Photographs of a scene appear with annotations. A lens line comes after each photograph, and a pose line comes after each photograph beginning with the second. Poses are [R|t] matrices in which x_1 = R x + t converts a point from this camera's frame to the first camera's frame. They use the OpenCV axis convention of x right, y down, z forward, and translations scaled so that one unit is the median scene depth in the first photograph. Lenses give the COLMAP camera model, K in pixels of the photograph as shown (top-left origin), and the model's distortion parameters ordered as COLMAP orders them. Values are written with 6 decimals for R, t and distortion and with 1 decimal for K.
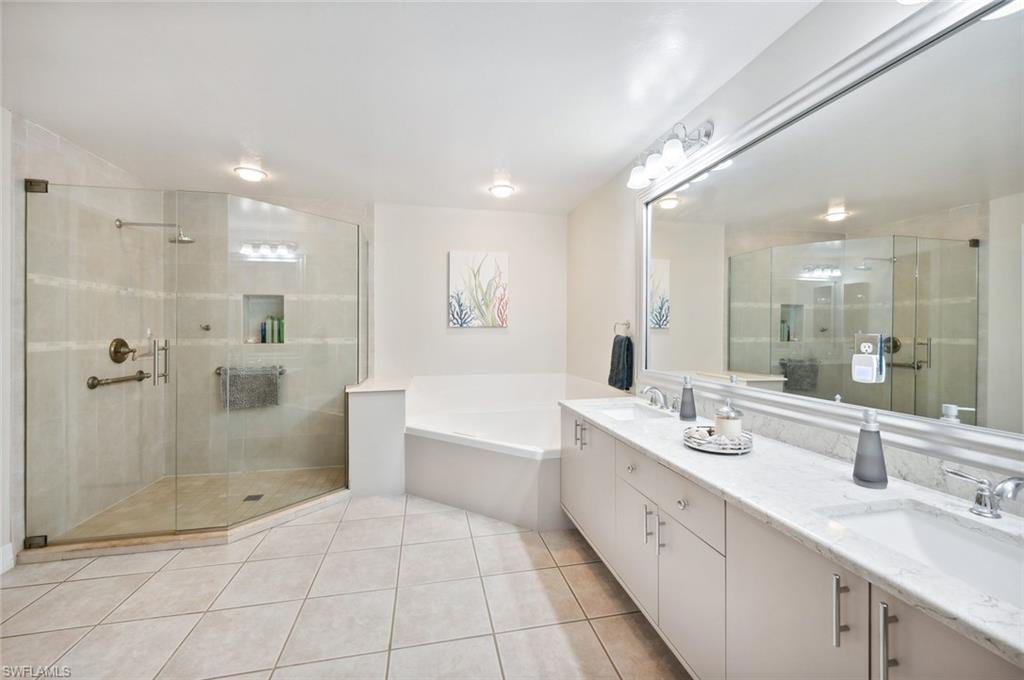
lens RADIAL K [[410.6, 0, 510.4], [0, 410.6, 331.5], [0, 0, 1]] dist [0.001449, -0.000315]
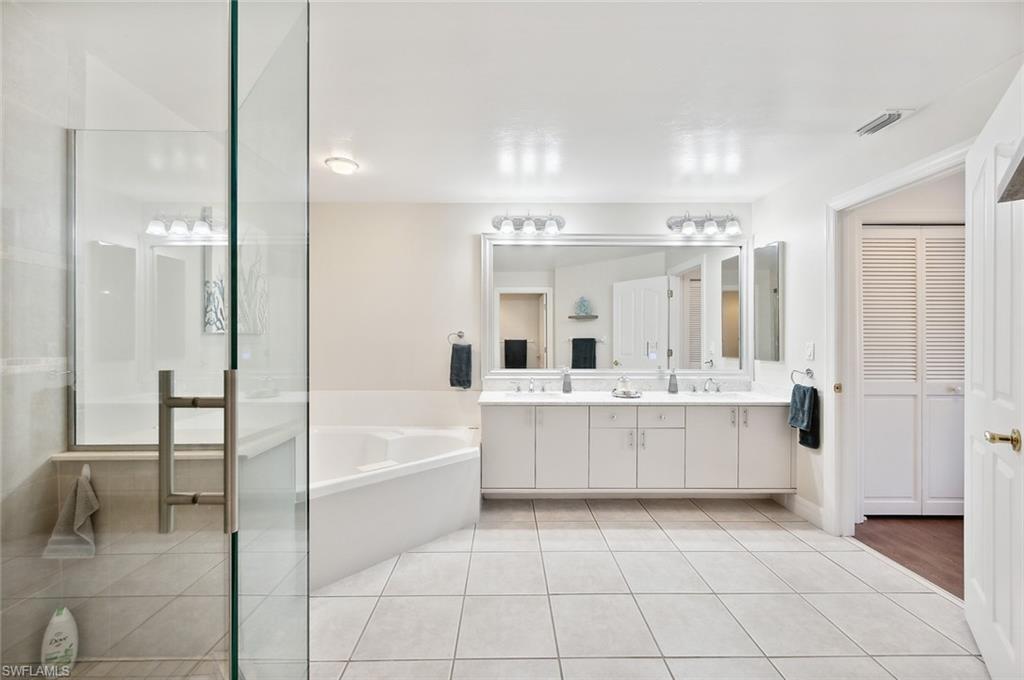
lens RADIAL K [[410.6, 0, 509.4], [0, 410.6, 344.1], [0, 0, 1]] dist [0.001449, -0.000315]
pose [[0.205756, 0.000148, 0.978603, -0.781006], [0.001648, 0.999999, -0.000498, 0.007670], [-0.978602, 0.001715, 0.205755, 0.540295]]
